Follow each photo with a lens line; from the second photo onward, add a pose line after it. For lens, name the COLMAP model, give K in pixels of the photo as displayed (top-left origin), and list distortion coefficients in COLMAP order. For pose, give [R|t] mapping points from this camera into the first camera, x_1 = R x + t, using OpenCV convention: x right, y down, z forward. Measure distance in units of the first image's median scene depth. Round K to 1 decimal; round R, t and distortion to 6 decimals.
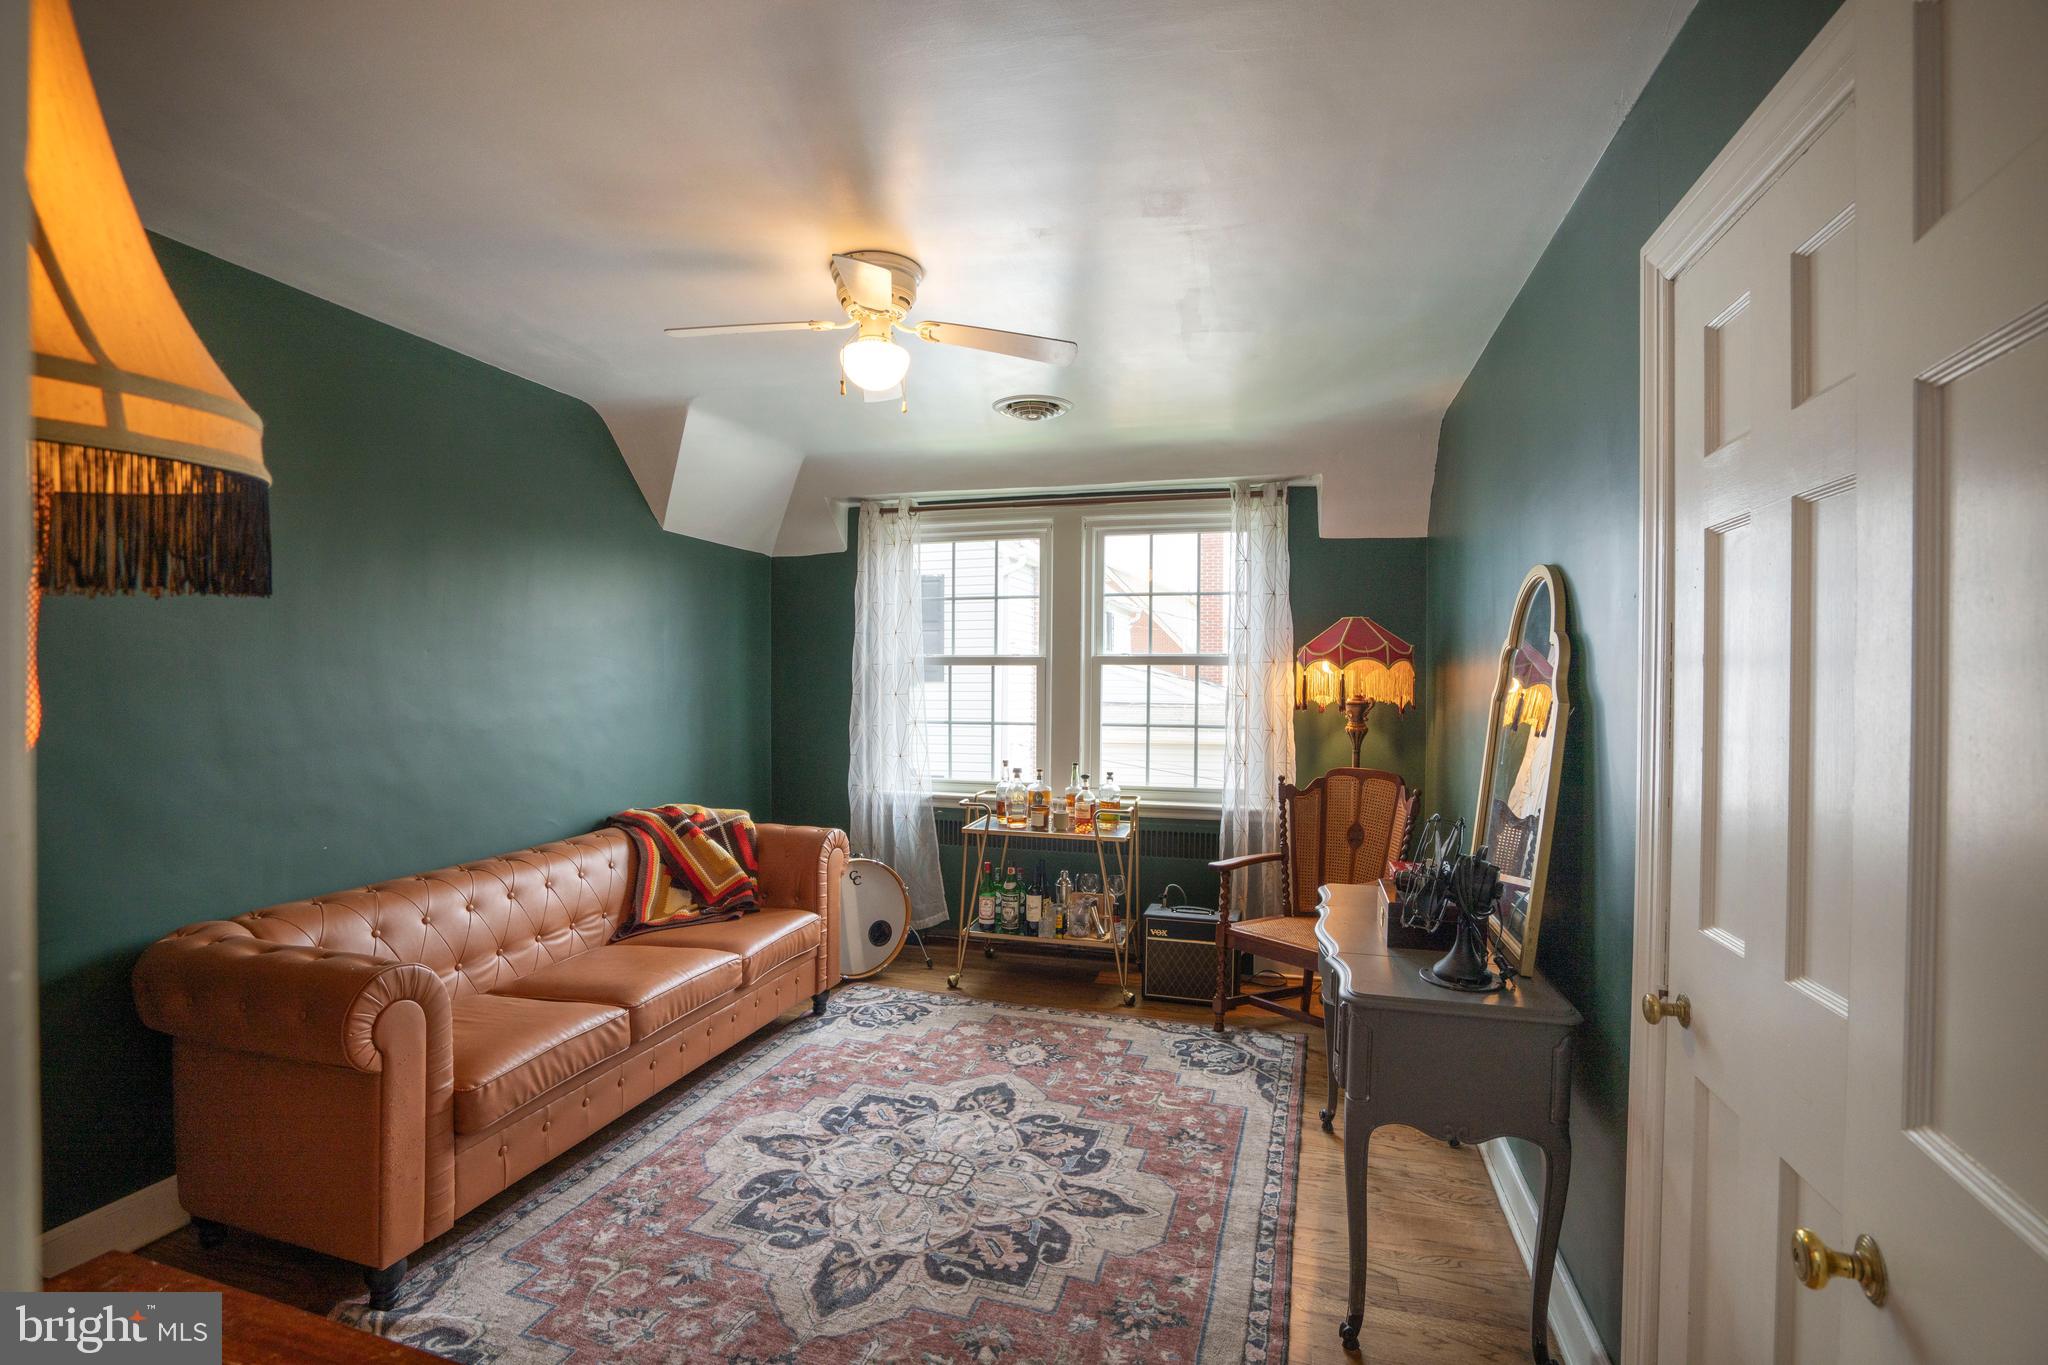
lens RADIAL K [[952.4, 0, 1028.8], [0, 952.4, 677.4], [0, 0, 1]] dist [-0.059358, 0.020227]
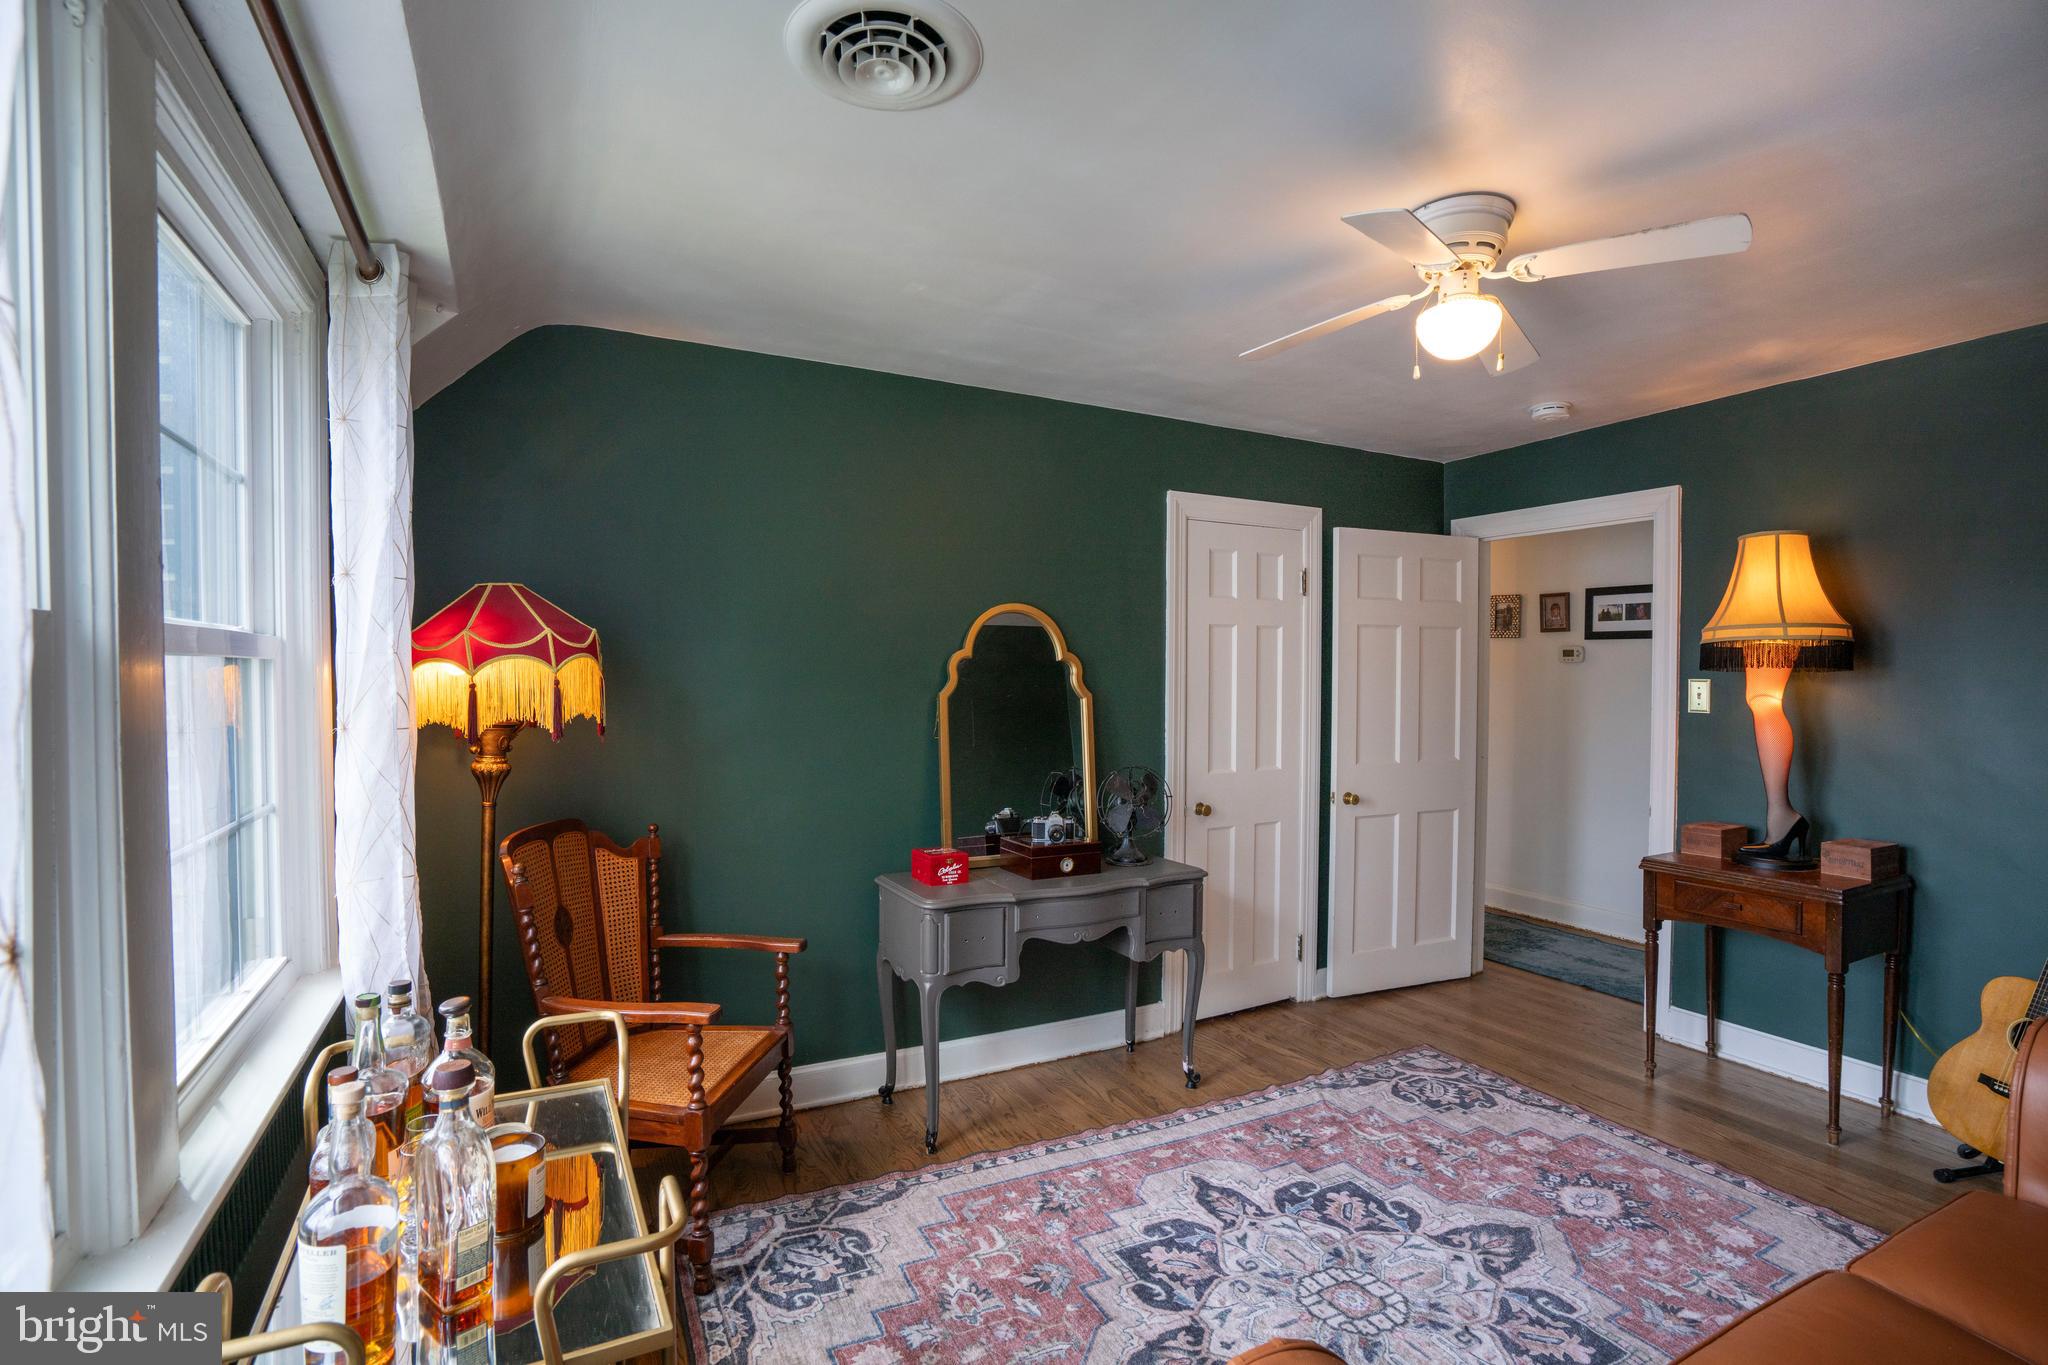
lens RADIAL K [[952.4, 0, 1021.6], [0, 952.4, 683.0], [0, 0, 1]] dist [-0.059358, 0.020227]
pose [[-0.687644, -0.016316, 0.725865, -0.512399], [-0.005474, 0.999836, 0.017289, -0.015965], [-0.726028, 0.007915, -0.687620, 1.875025]]
